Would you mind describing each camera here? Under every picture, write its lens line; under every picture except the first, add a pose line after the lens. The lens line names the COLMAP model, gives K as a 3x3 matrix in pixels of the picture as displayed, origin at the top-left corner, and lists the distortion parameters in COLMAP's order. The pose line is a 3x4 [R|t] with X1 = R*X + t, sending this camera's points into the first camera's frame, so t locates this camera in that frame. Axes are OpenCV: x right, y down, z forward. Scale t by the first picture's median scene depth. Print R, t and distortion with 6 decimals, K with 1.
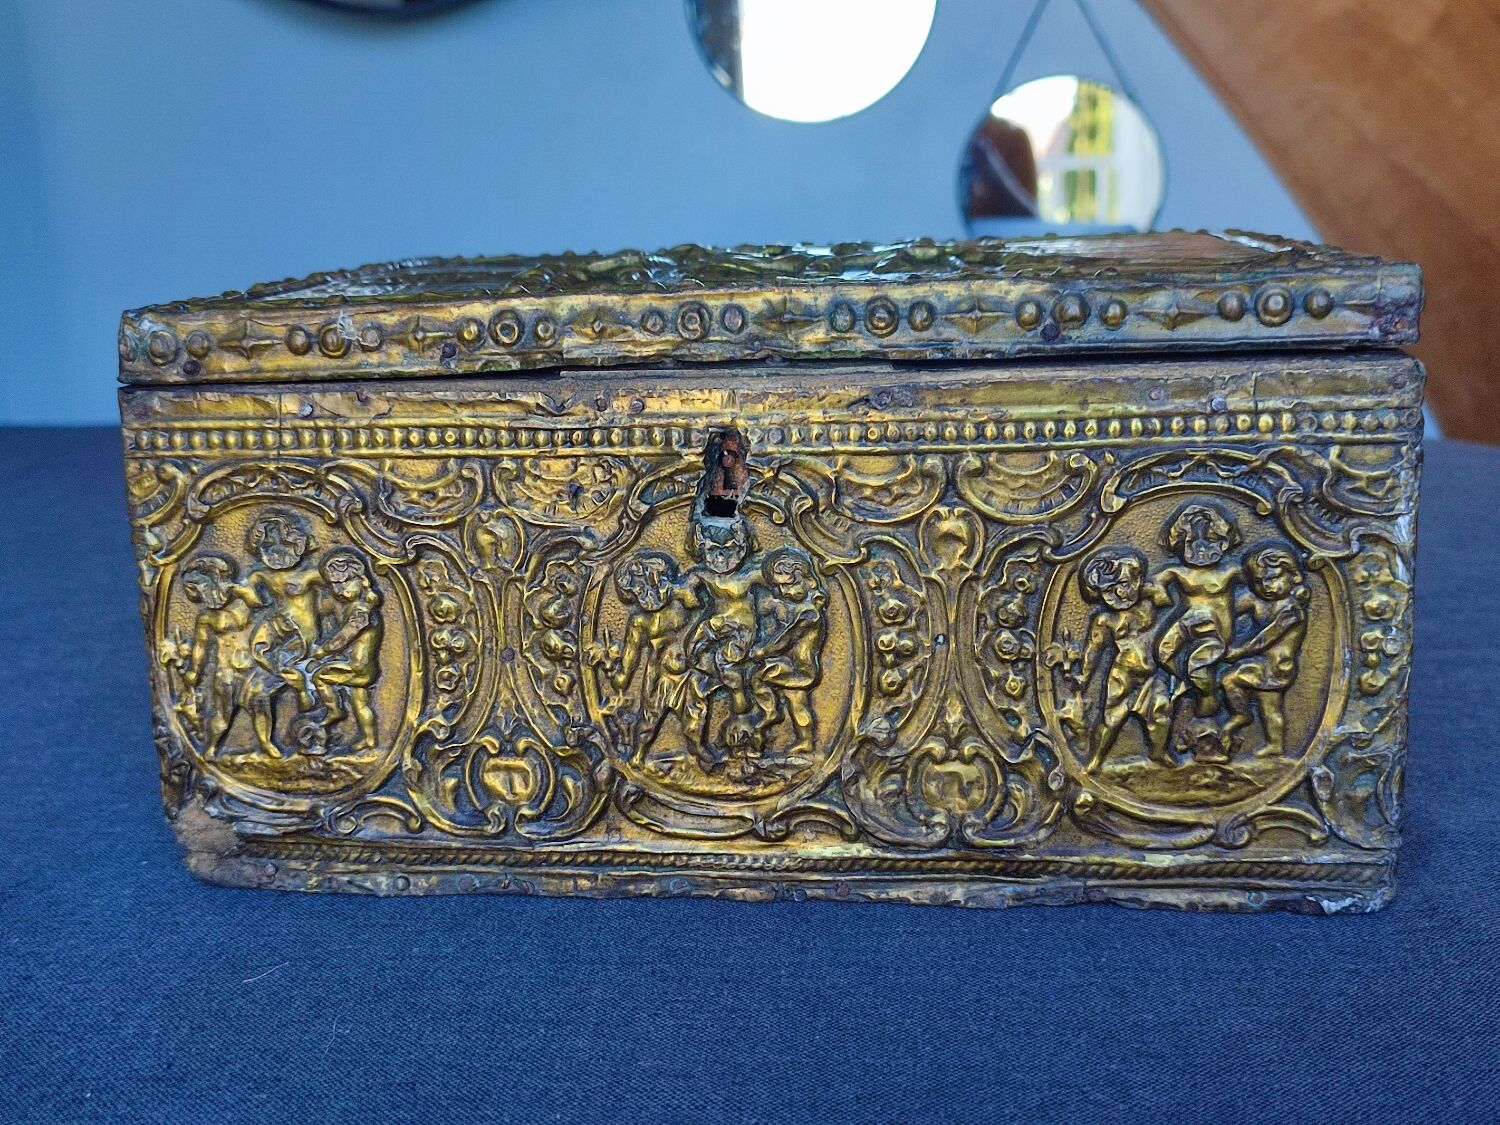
lens RADIAL K [[1626.9, 0, 750.0], [0, 1626.9, 562.5], [0, 0, 1]] dist [0.103485, -0.436189]
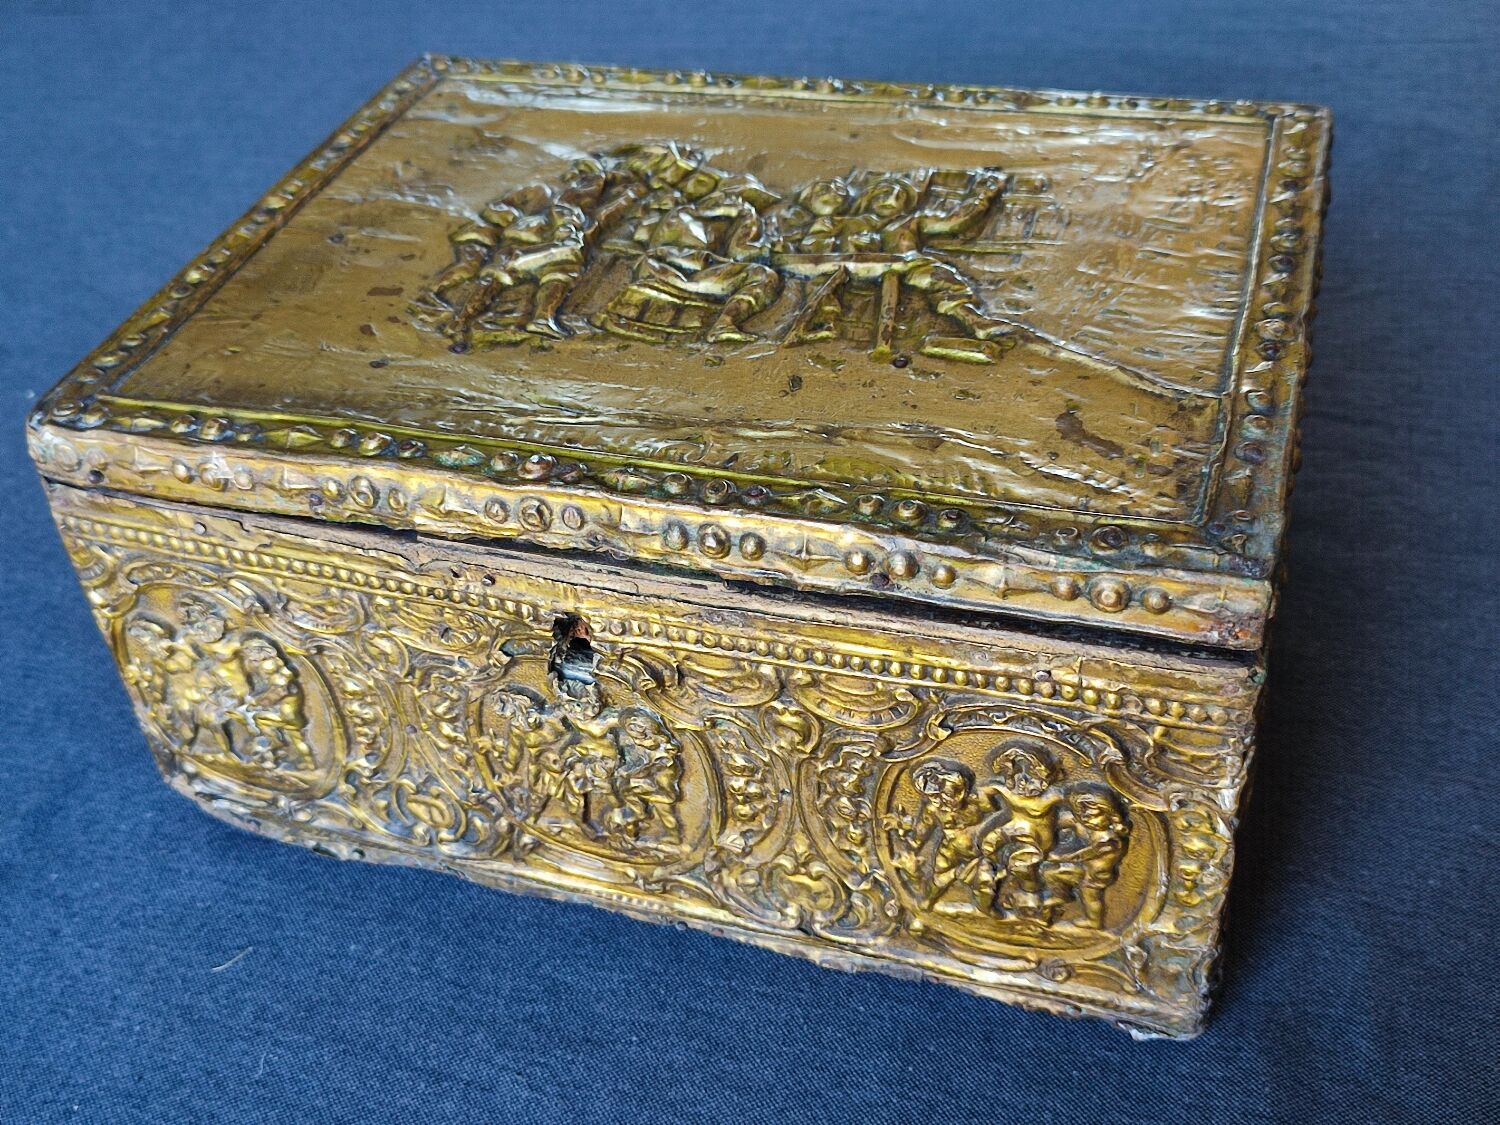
lens RADIAL K [[1626.9, 0, 750.0], [0, 1626.9, 562.5], [0, 0, 1]] dist [0.103485, -0.436189]
pose [[0.981878, 0.088720, -0.167464, 0.256046], [-0.004076, 0.893333, 0.449377, -0.554340], [0.189469, -0.440550, 0.877506, 0.139458]]
